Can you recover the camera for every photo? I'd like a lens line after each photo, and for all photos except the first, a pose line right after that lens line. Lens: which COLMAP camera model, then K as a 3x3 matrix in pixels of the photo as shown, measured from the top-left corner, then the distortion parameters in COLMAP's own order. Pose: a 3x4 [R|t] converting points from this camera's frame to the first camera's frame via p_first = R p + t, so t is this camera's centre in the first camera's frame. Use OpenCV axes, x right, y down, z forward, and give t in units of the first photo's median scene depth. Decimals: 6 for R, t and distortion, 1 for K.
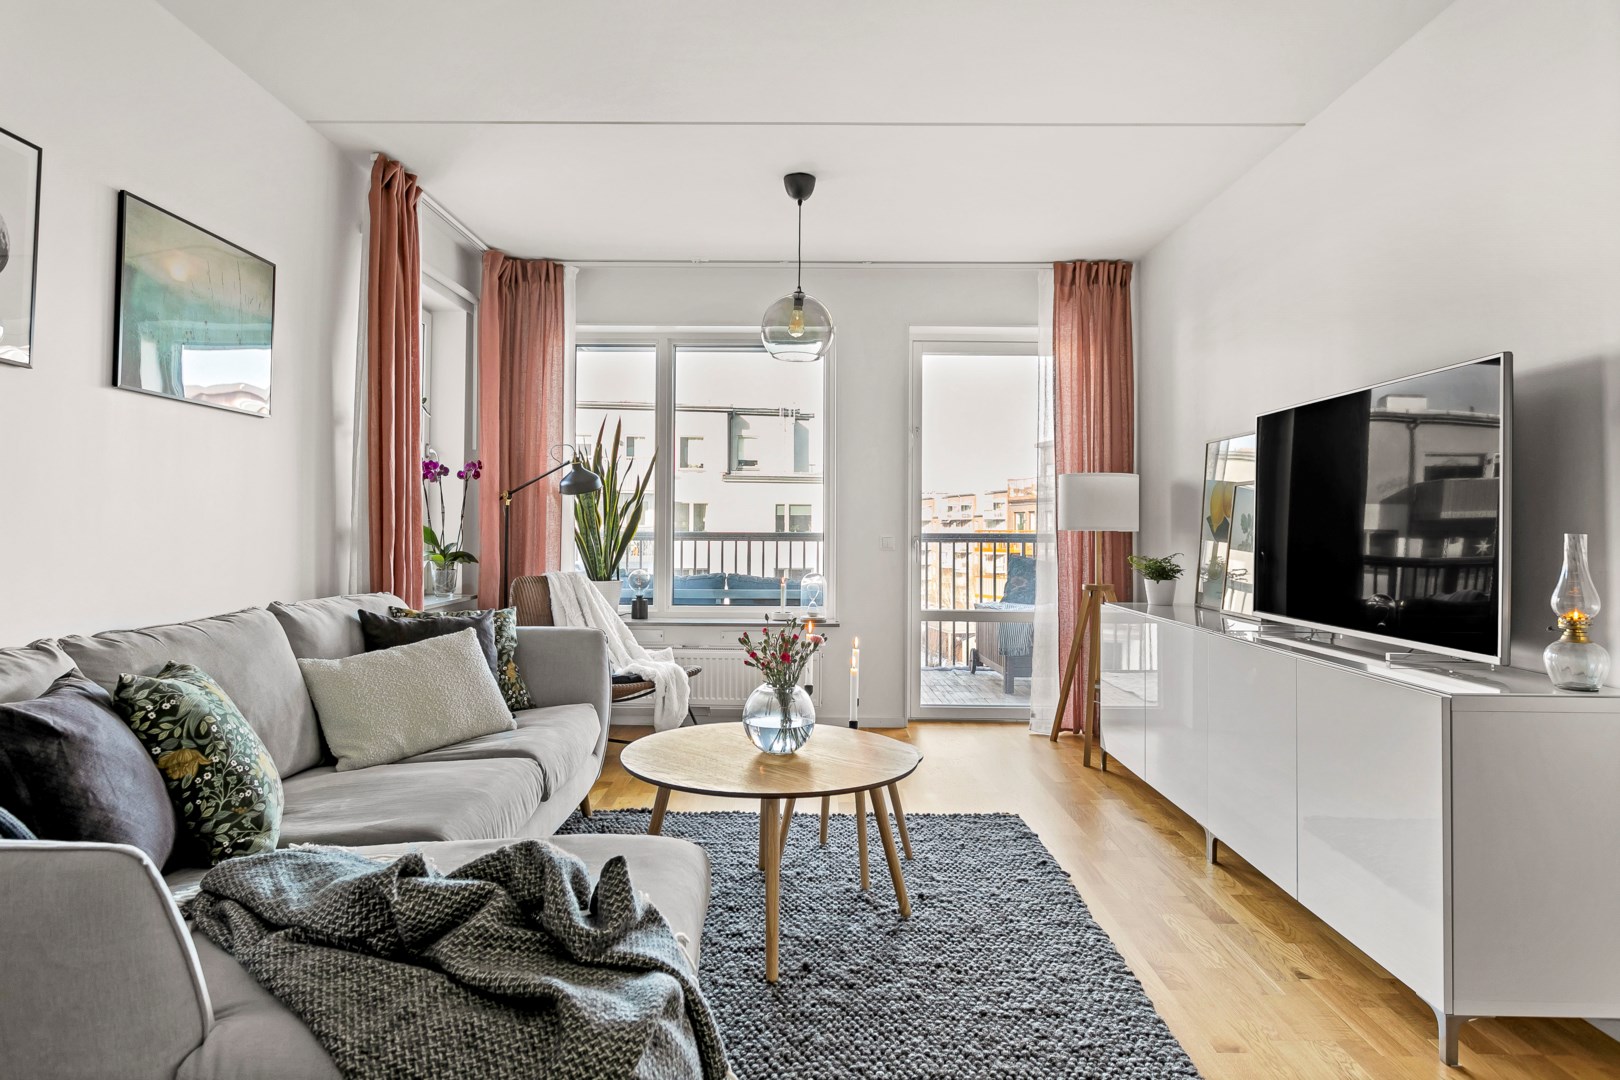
lens RADIAL K [[978.9, 0, 810.4], [0, 978.9, 513.7], [0, 0, 1]] dist [-0.002353, 0.003921]
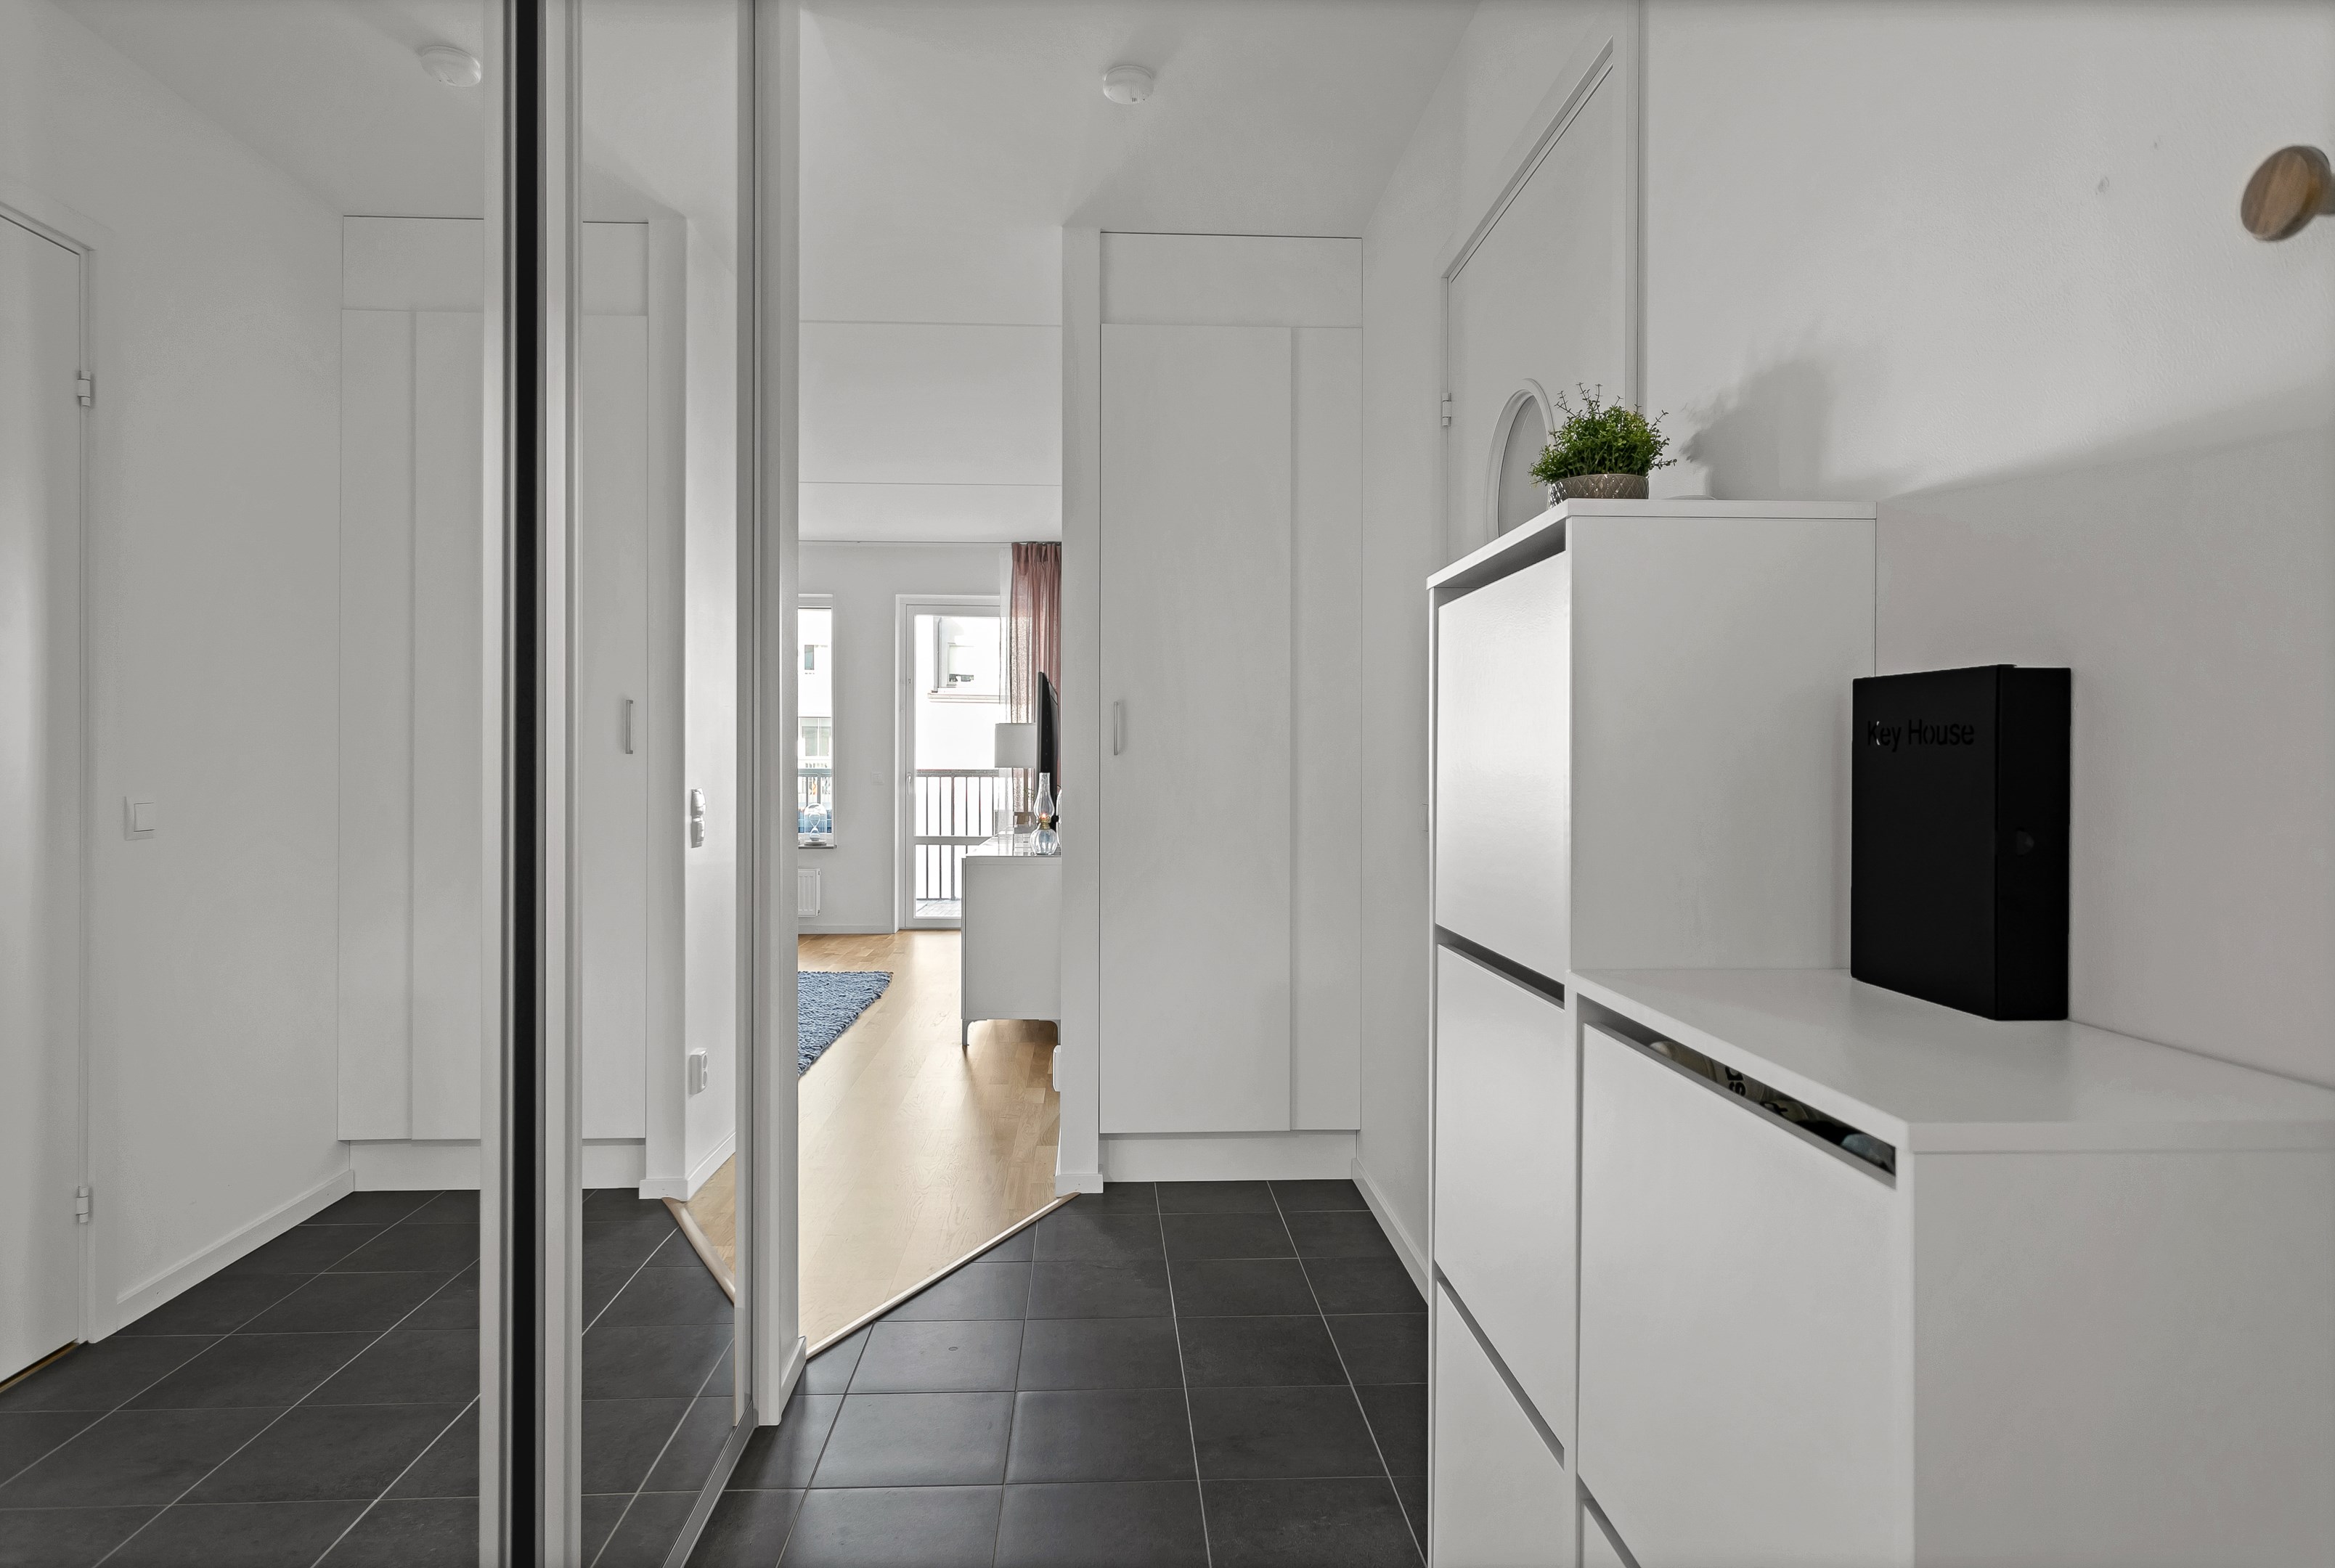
lens RADIAL K [[1314.0, 0, 1167.5], [0, 1314.0, 784.0], [0, 0, 1]] dist [-0.000940, -0.000035]
pose [[0.998295, -0.005784, 0.058075, 0.454736], [0.003781, 0.999396, 0.034536, -0.021830], [-0.058240, -0.034258, 0.997715, -0.807438]]
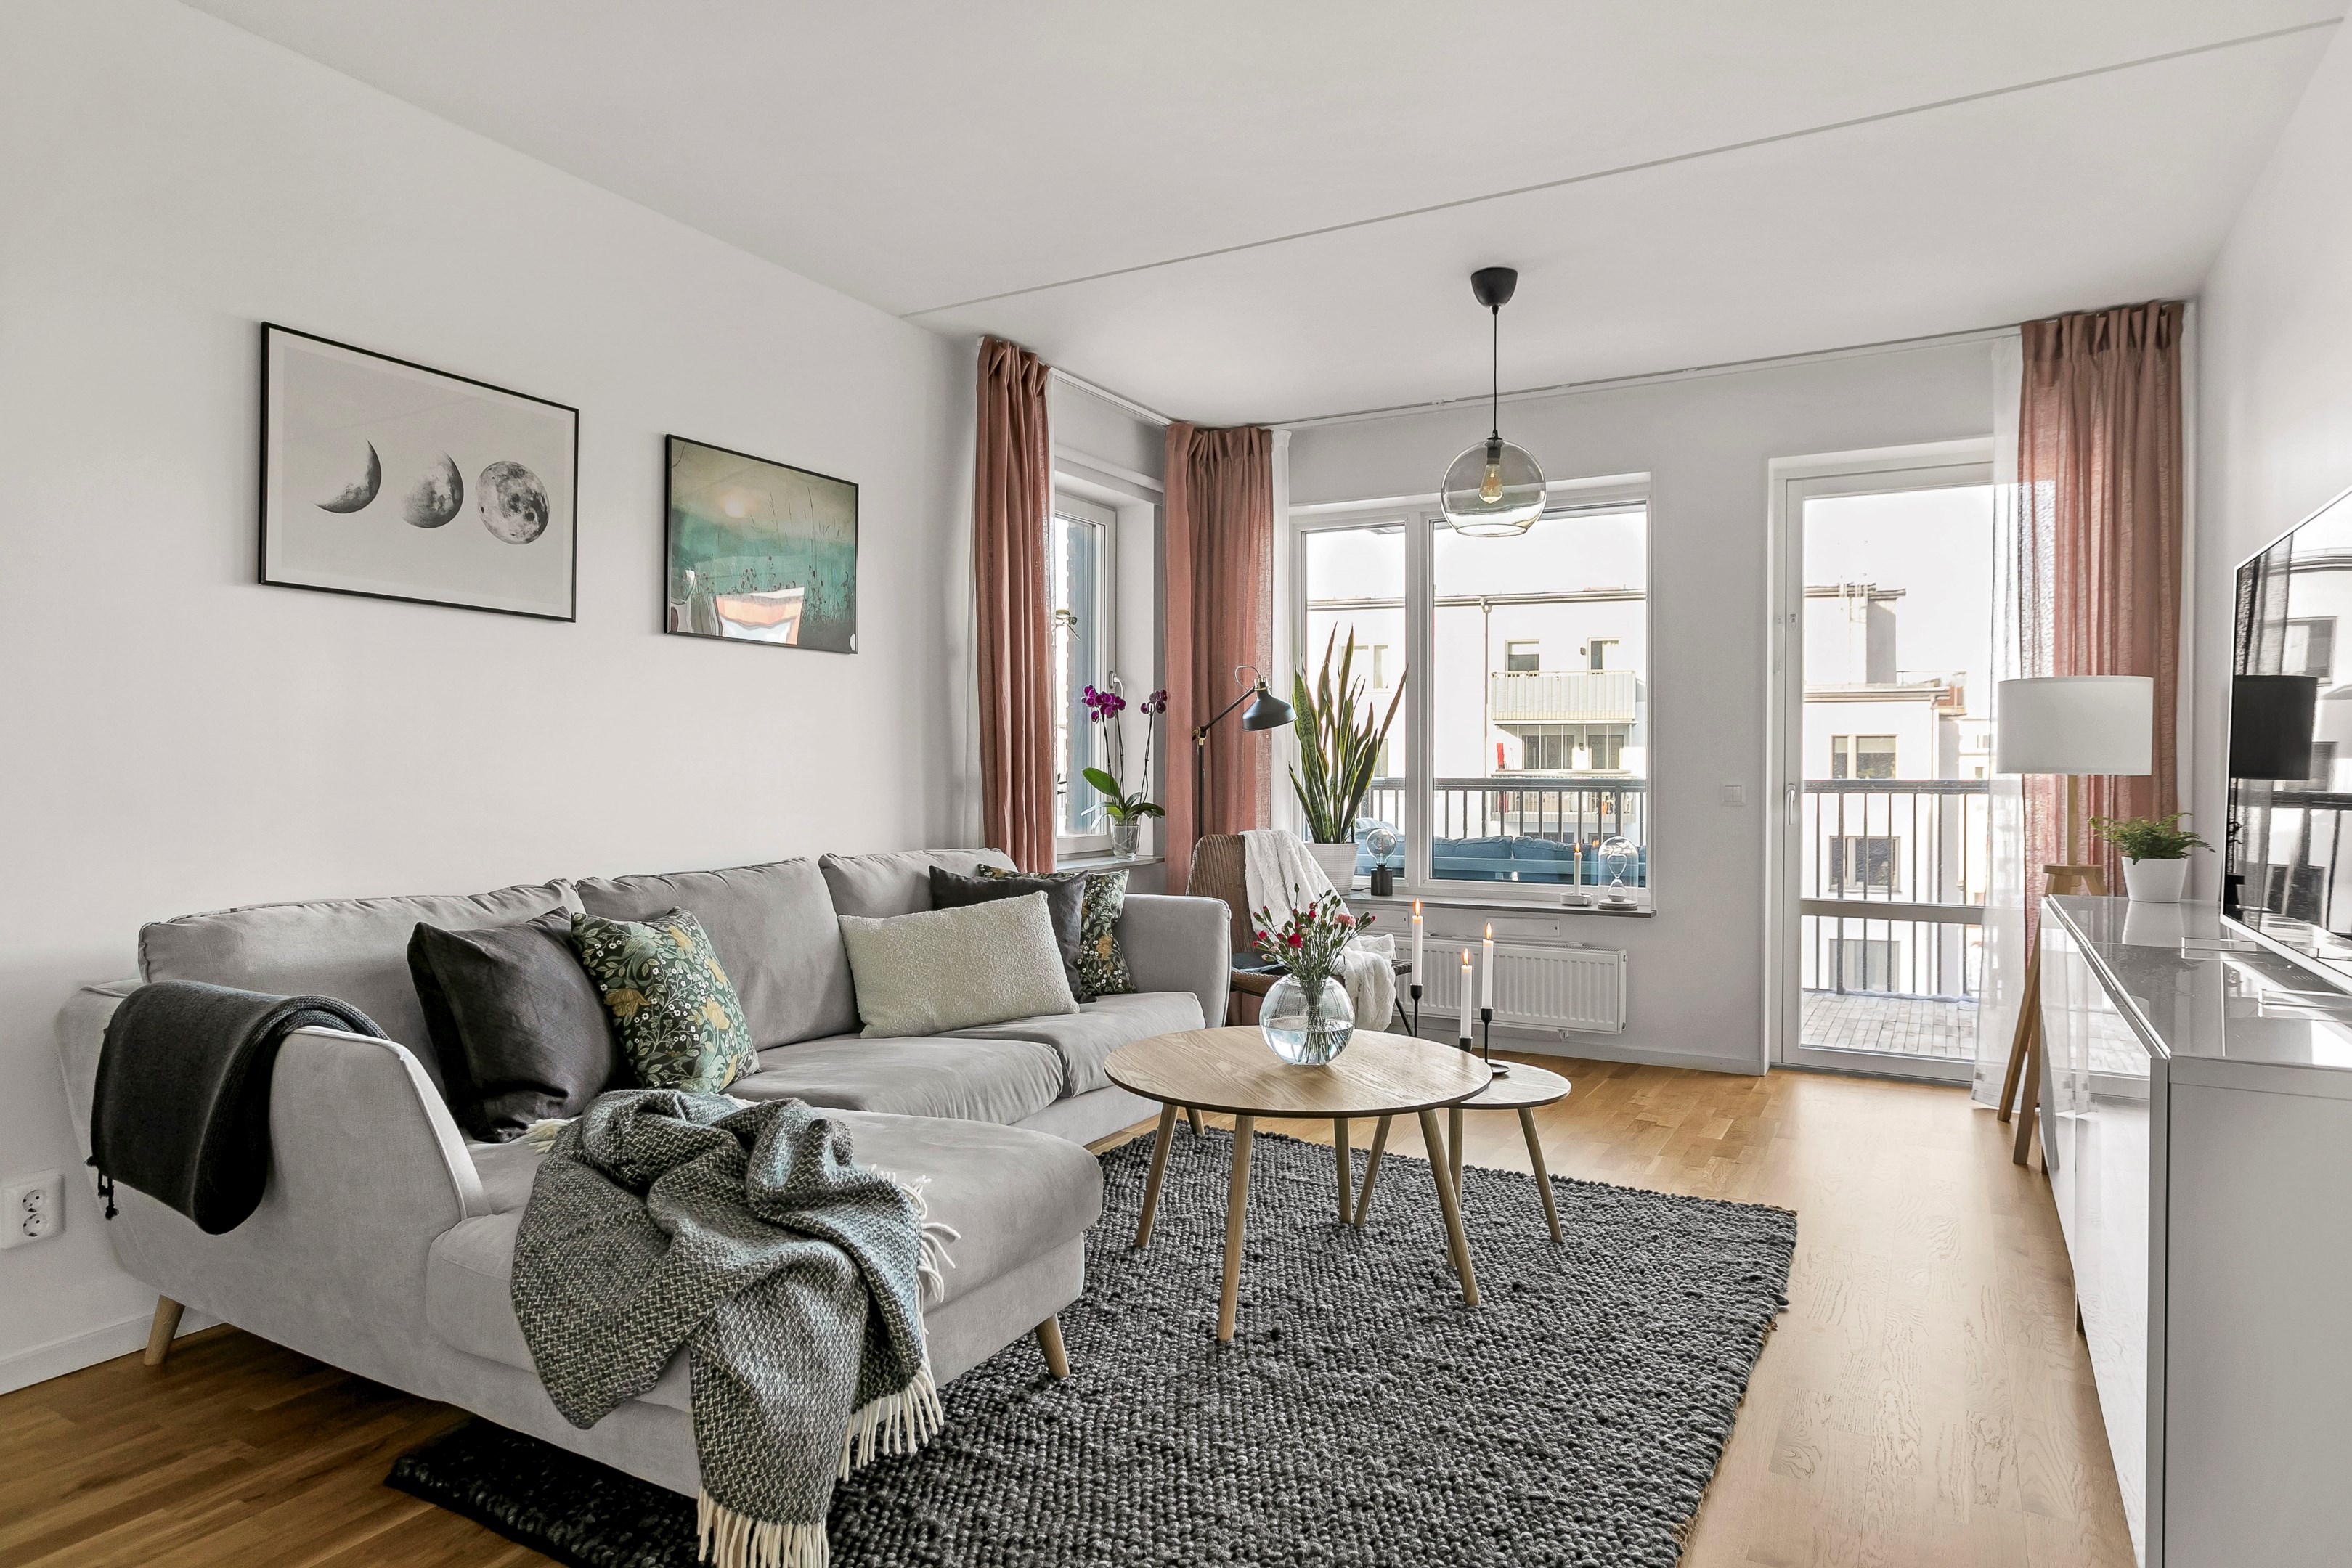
lens RADIAL K [[1392.3, 0, 1168.4], [0, 1392.3, 797.1], [0, 0, 1]] dist [-0.003405, 0.002507]
pose [[0.875035, 0.004037, -0.484043, 0.271617], [0.010898, 0.999547, 0.028038, 0.002063], [0.483937, -0.029809, 0.874595, 0.000372]]
